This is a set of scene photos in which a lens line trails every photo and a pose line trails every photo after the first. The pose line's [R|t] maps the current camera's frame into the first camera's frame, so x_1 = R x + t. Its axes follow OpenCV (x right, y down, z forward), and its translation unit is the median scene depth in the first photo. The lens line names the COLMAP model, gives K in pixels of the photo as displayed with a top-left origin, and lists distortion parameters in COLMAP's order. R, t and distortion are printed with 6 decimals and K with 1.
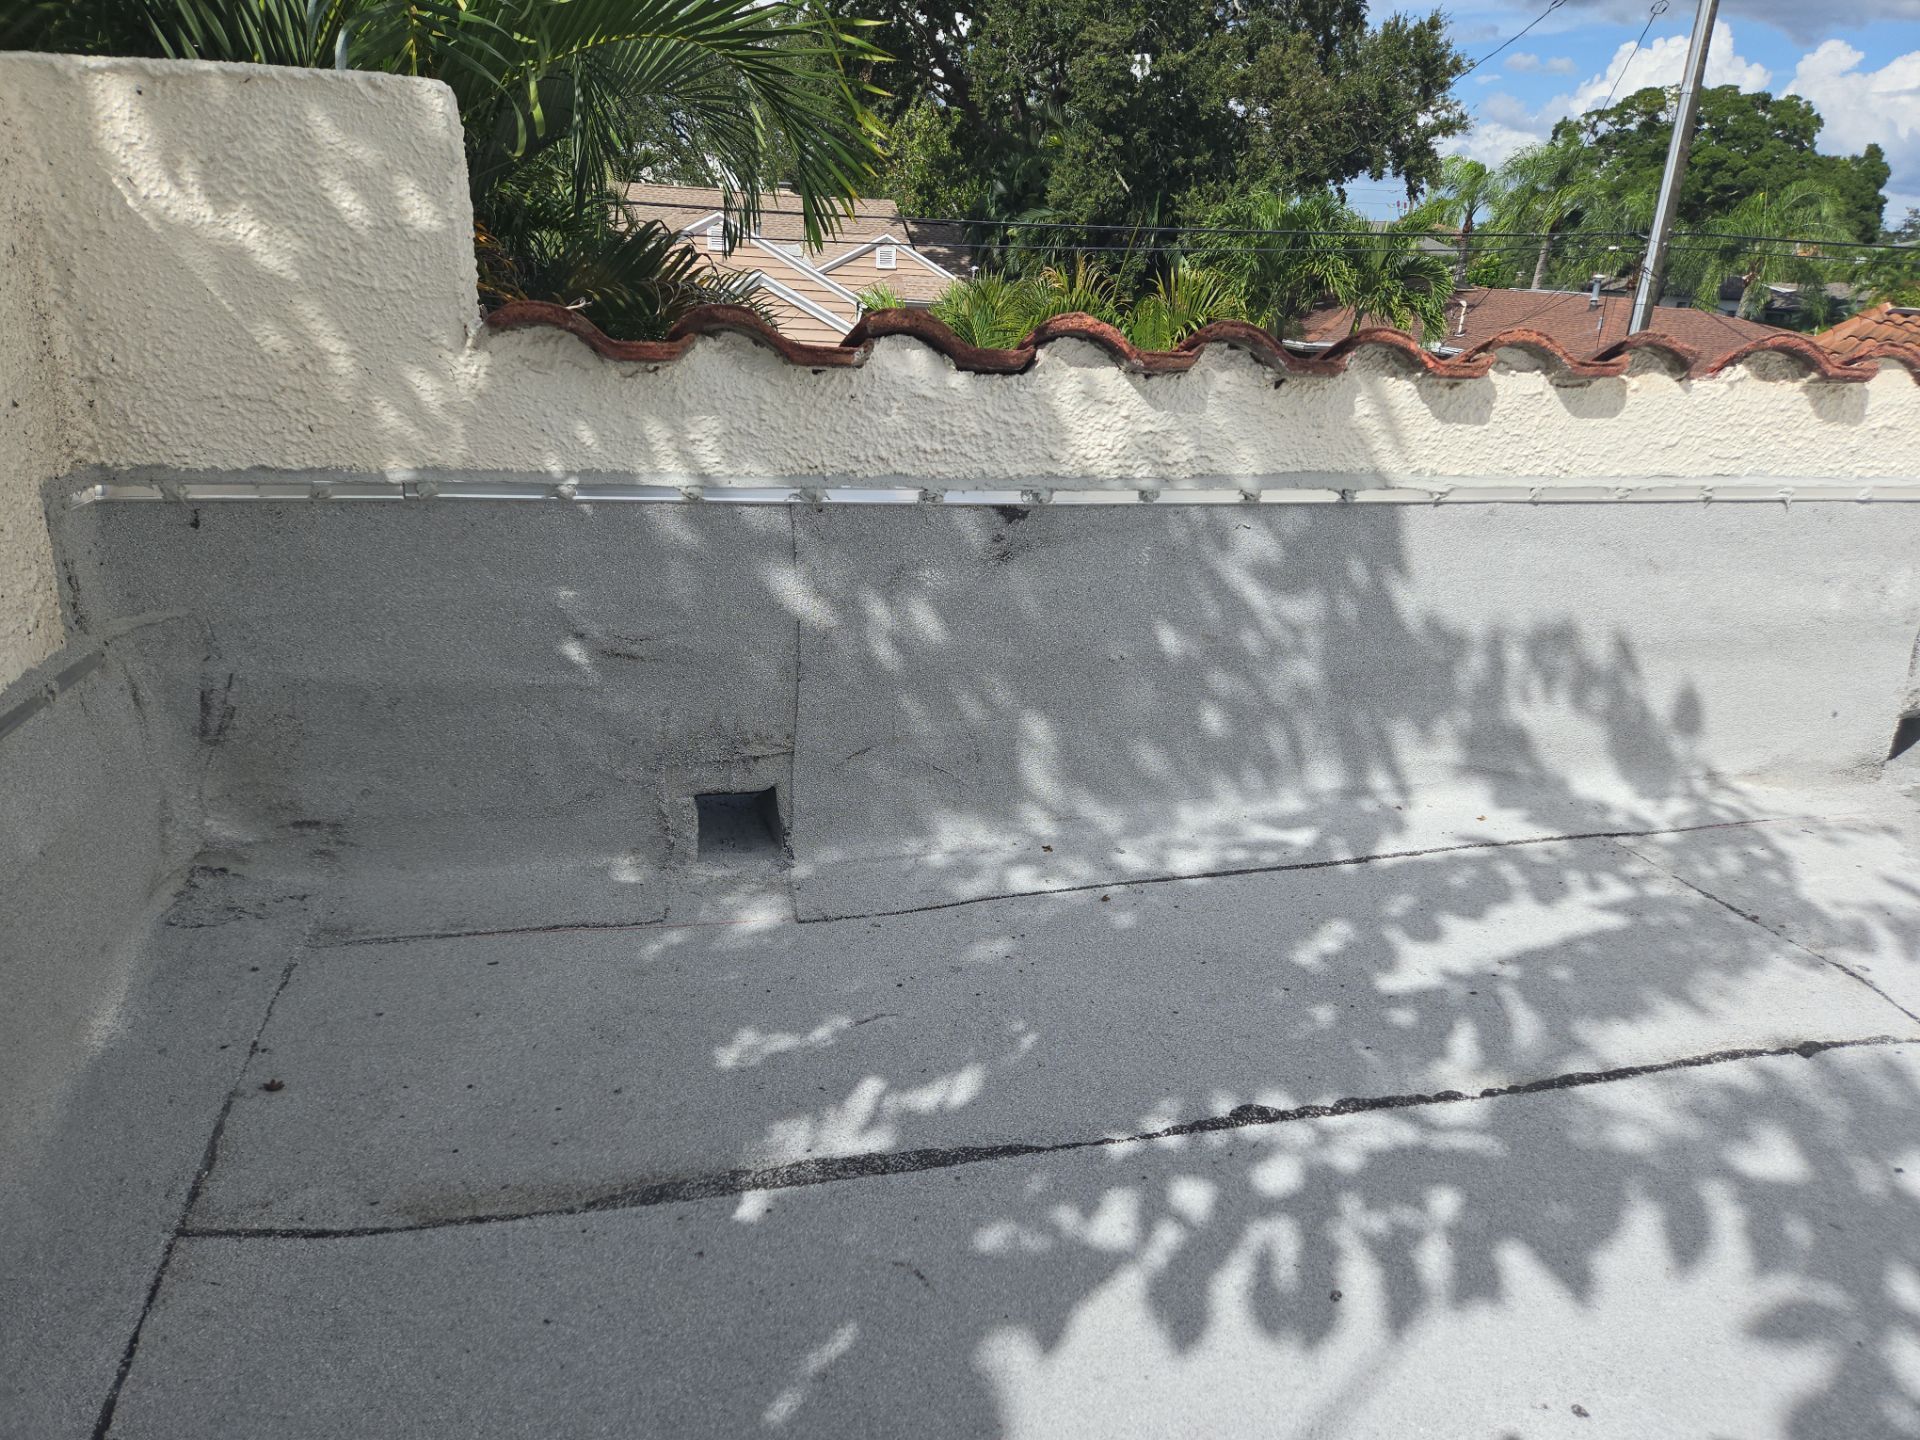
lens RADIAL K [[1272.4, 0, 966.7], [0, 1272.4, 702.3], [0, 0, 1]] dist [0.062646, -0.055785]
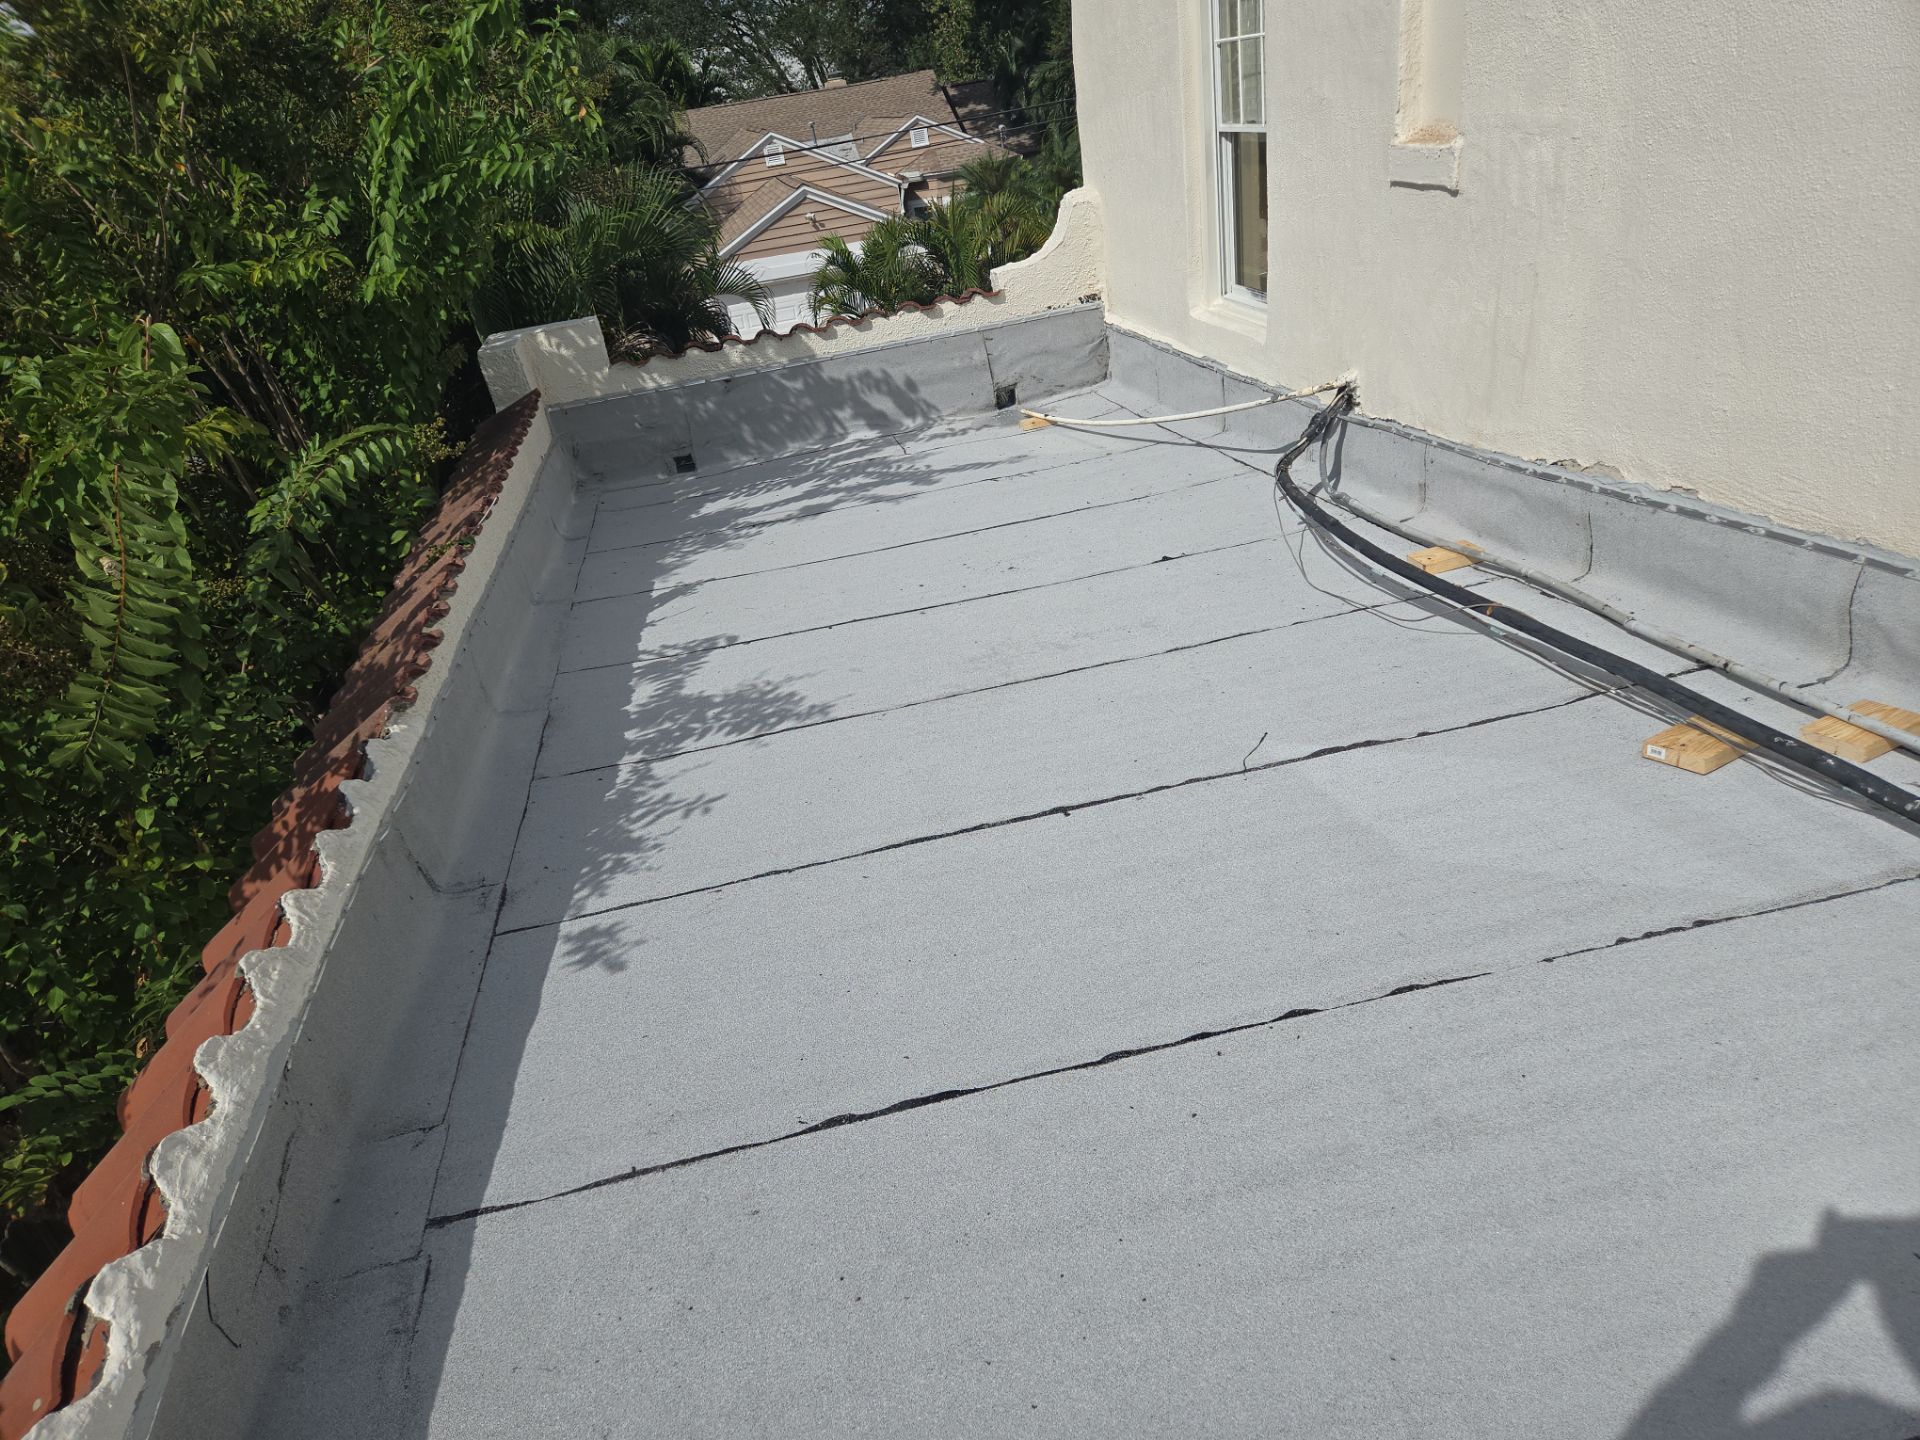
lens RADIAL K [[1272.4, 0, 974.3], [0, 1272.4, 772.7], [0, 0, 1]] dist [0.062646, -0.055785]
pose [[0.978829, -0.137049, -0.152022, 1.285373], [0.160109, 0.975391, 0.151580, 0.603971], [0.127507, -0.172711, 0.976685, -3.274462]]
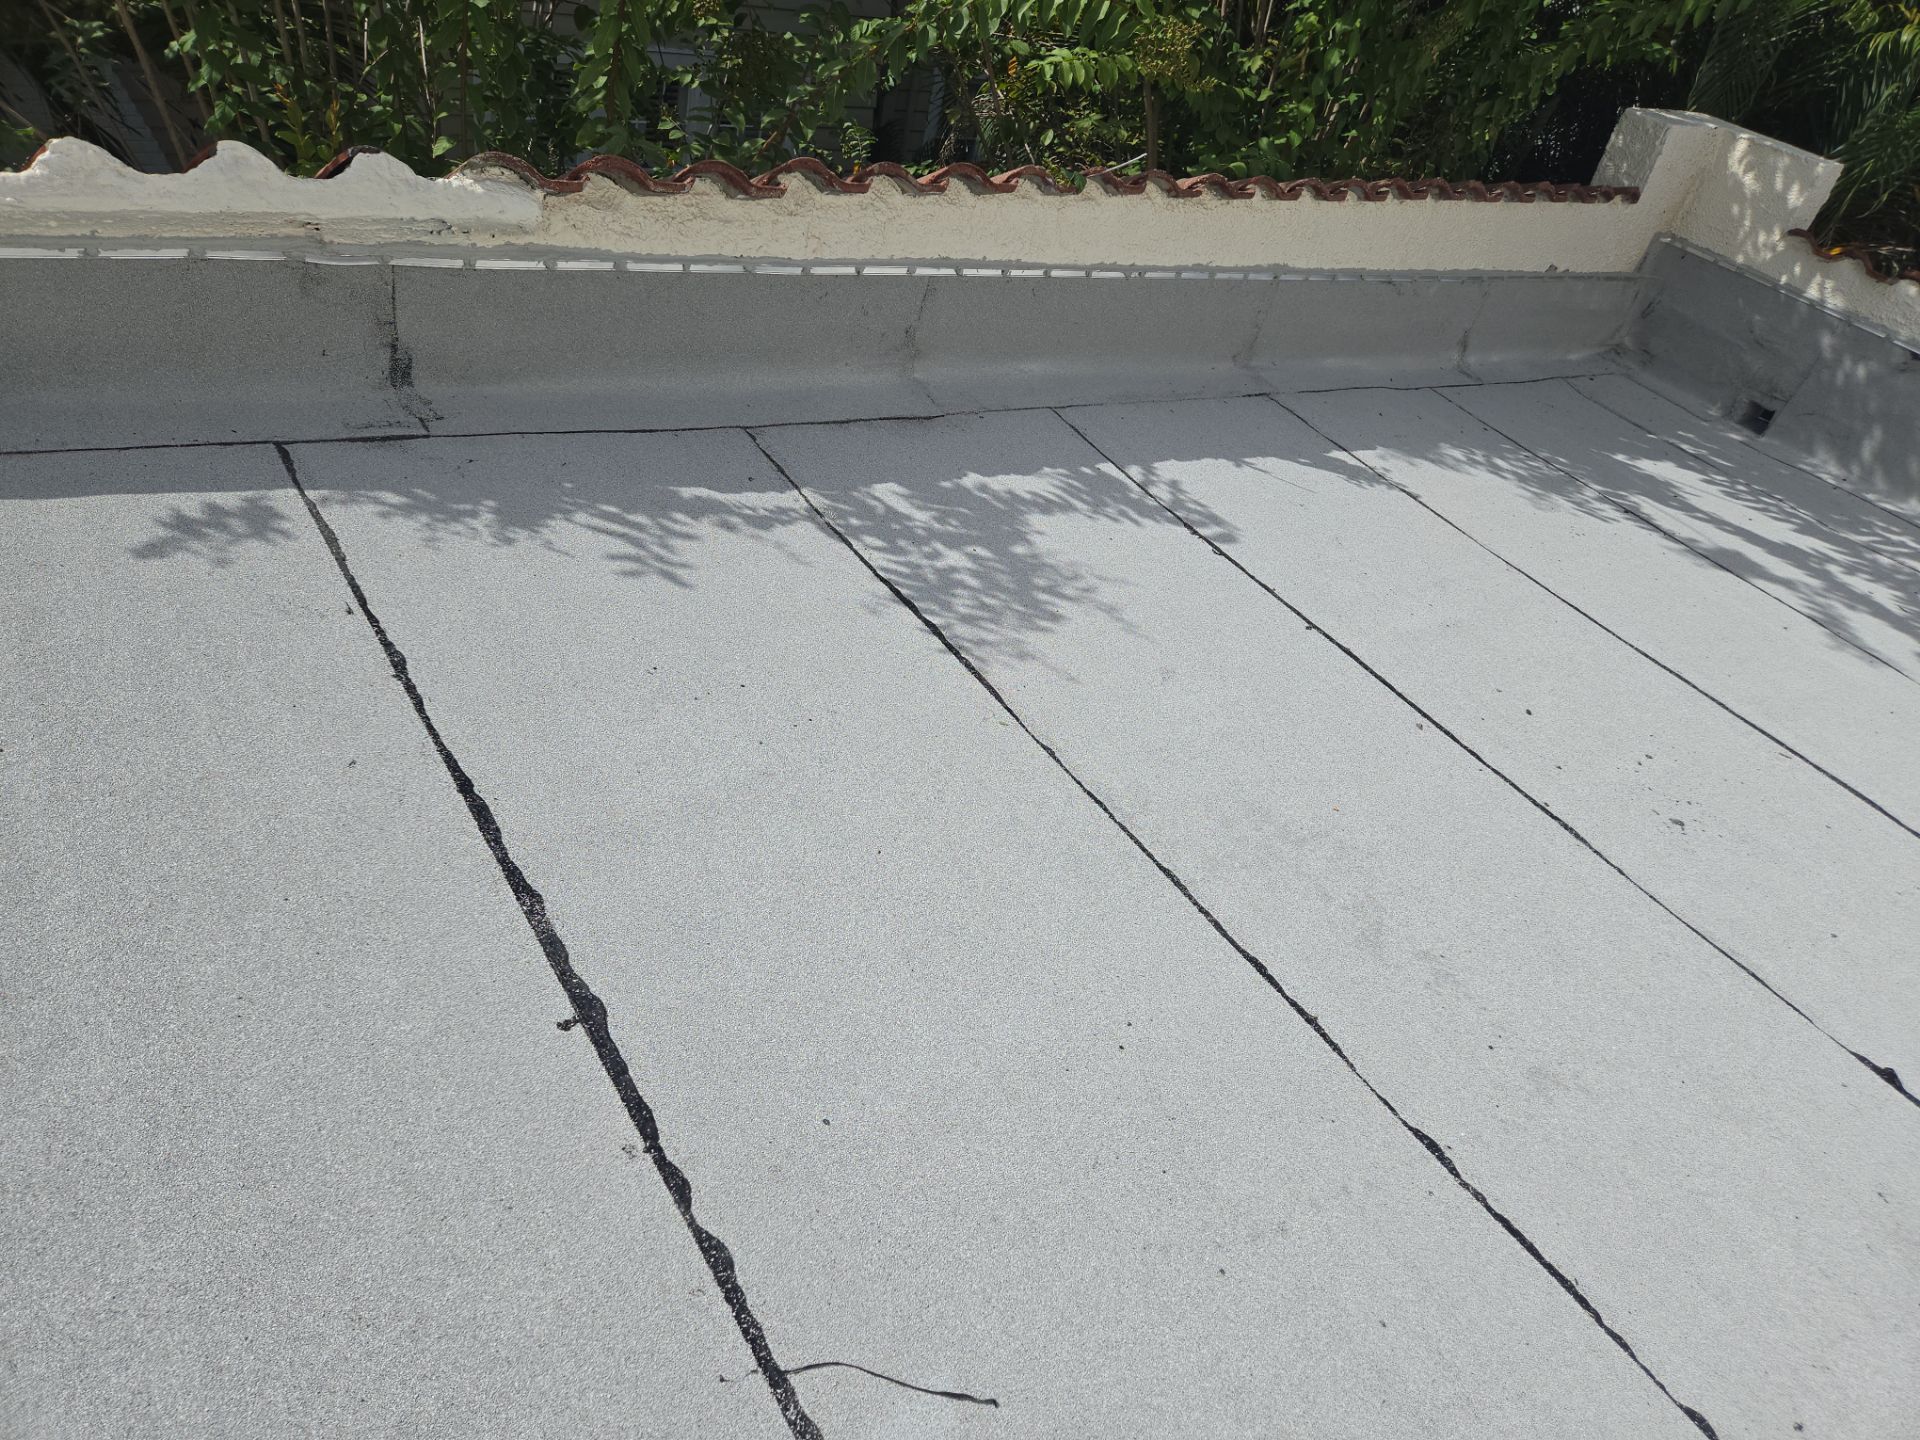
lens RADIAL K [[1272.4, 0, 947.4], [0, 1272.4, 721.7], [0, 0, 1]] dist [0.062646, -0.055785]
pose [[0.333271, 0.597274, -0.729517, 1.717491], [-0.491968, 0.770227, 0.405854, 0.327007], [0.804299, 0.223640, 0.550534, -1.899450]]
